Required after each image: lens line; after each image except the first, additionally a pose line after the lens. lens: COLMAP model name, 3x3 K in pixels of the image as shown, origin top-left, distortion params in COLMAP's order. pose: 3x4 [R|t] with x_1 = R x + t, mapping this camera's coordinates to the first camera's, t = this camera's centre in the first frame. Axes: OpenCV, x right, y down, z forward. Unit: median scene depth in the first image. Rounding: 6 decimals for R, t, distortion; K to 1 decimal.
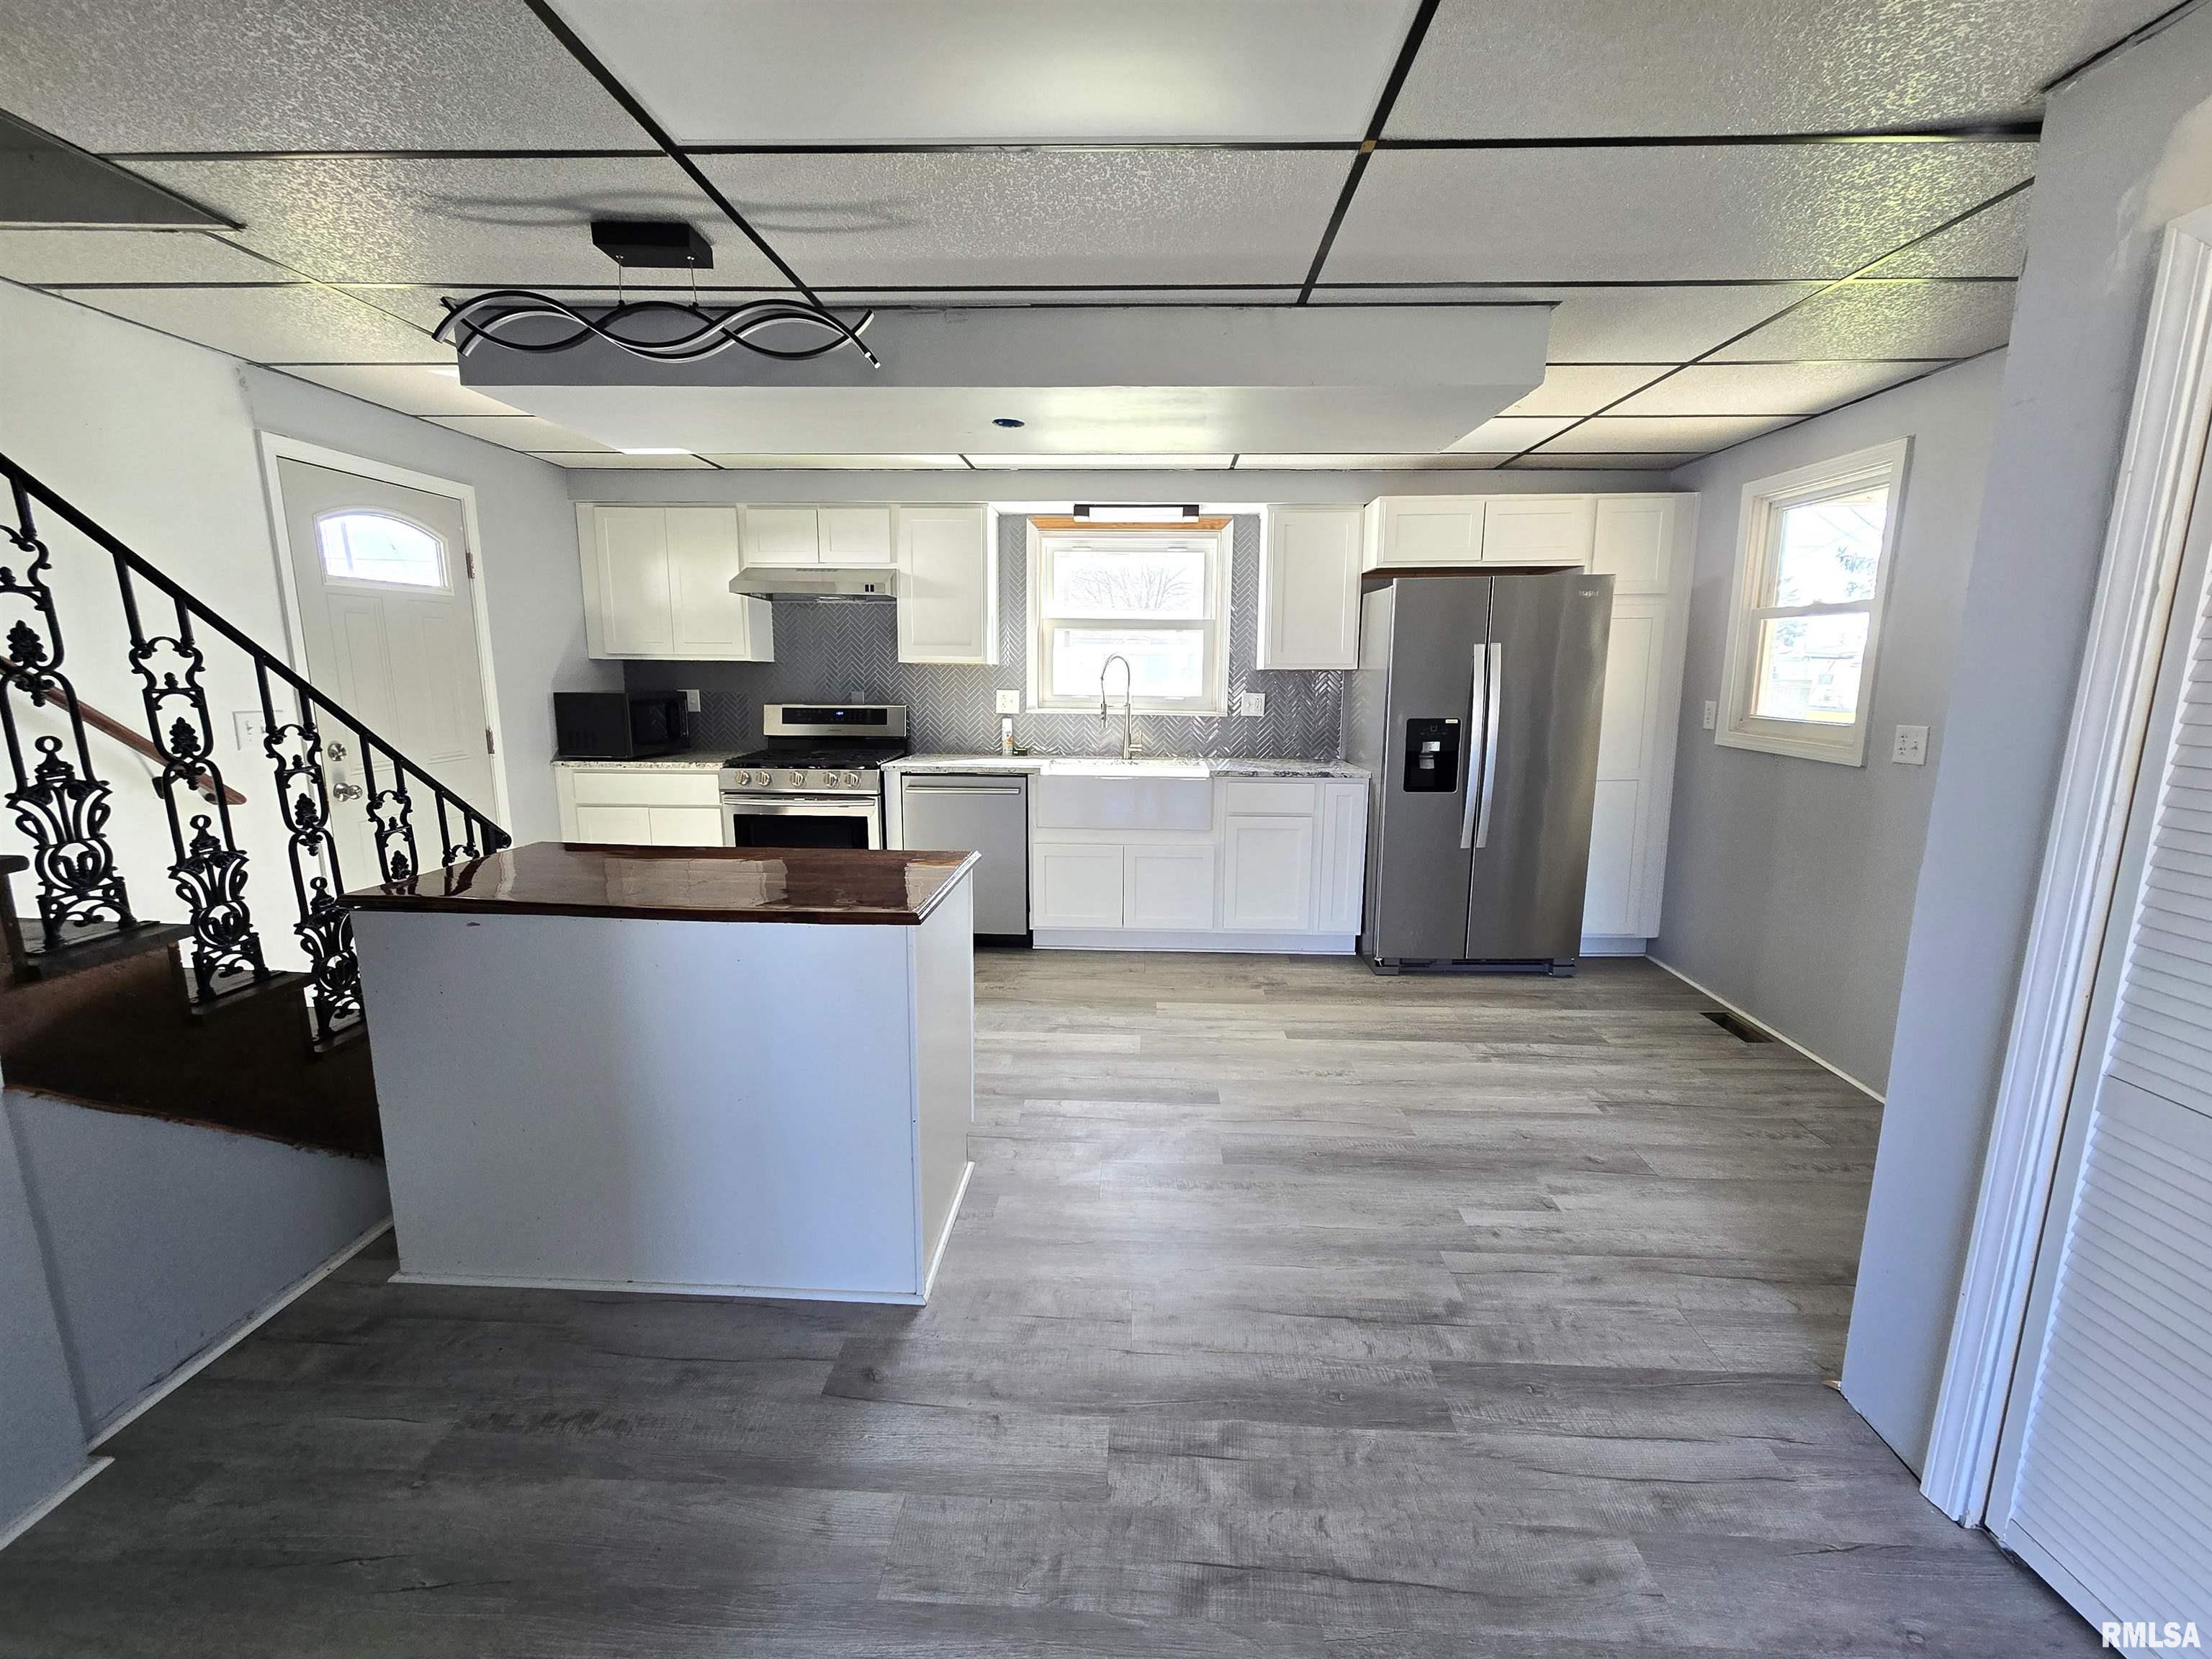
lens RADIAL K [[928.3, 0, 1094.8], [0, 928.3, 833.5], [0, 0, 1]] dist [0.001204, 0.000079]
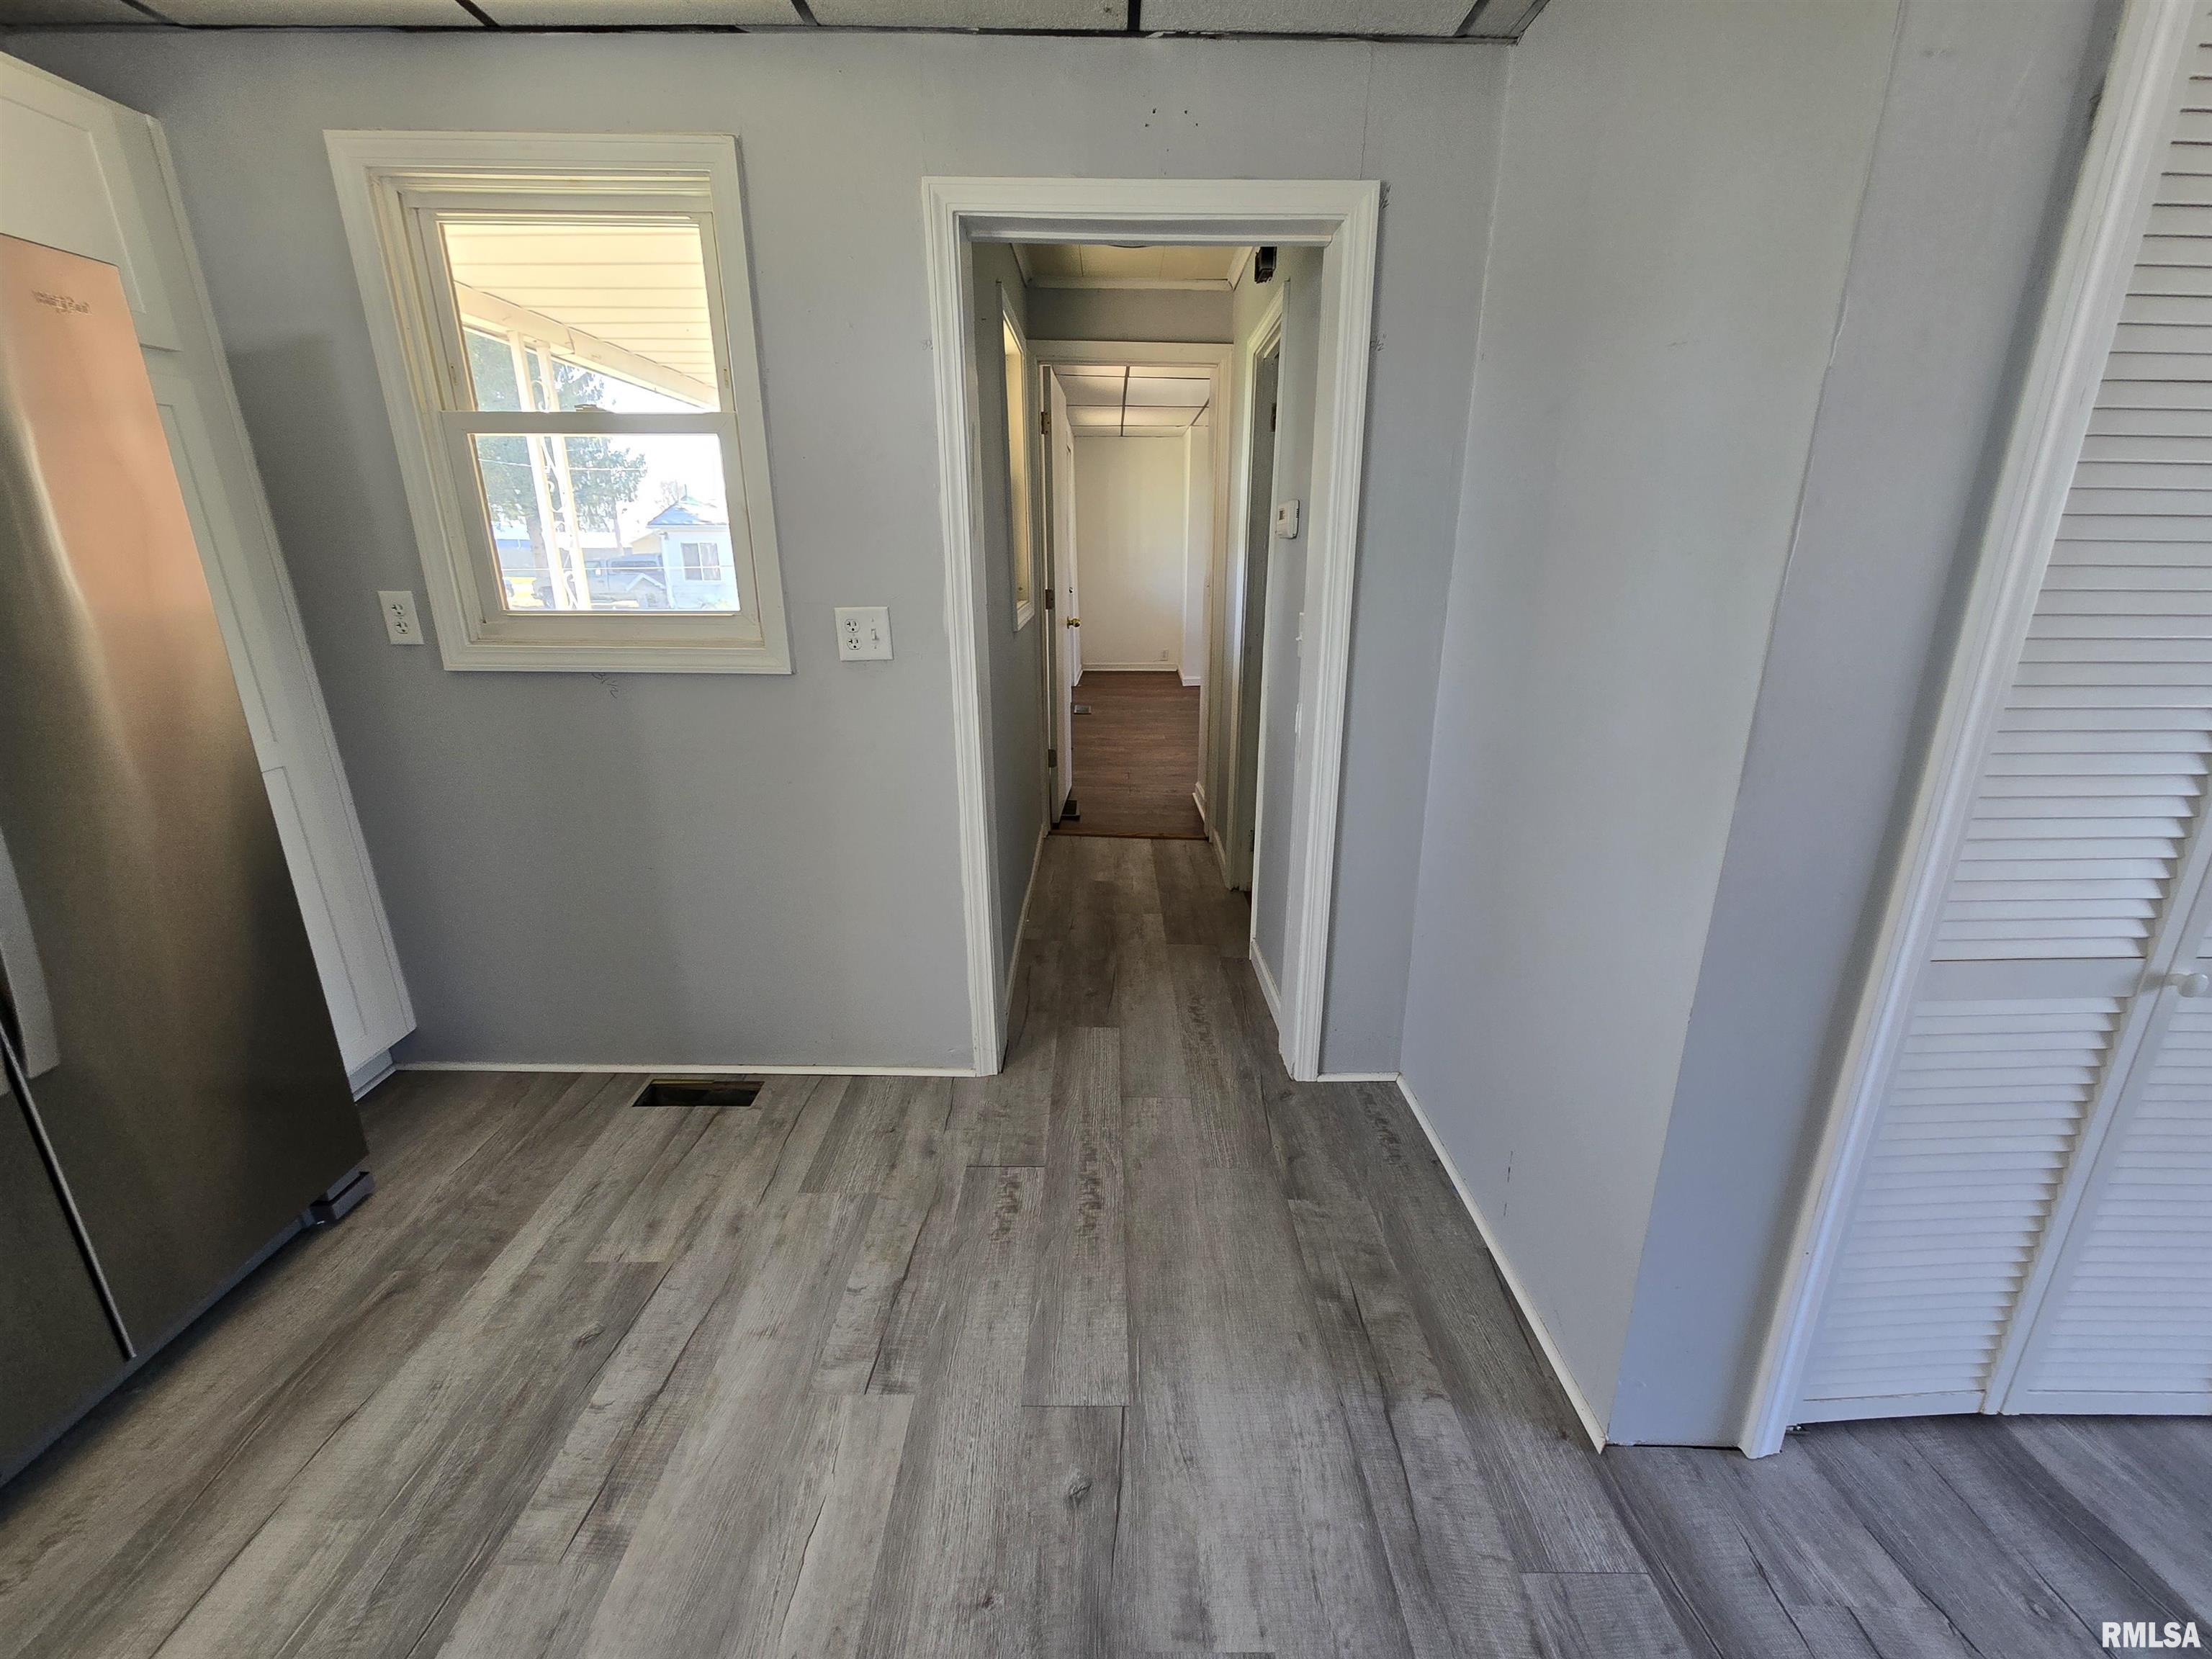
lens RADIAL K [[911.0, 0, 1103.0], [0, 911.0, 820.5], [0, 0, 1]] dist [0.002088, 0.000384]
pose [[-0.055253, -0.297195, 0.953217, 0.134499], [0.181357, 0.935808, 0.302280, -0.125126], [-0.981864, 0.189575, 0.002192, 0.757797]]
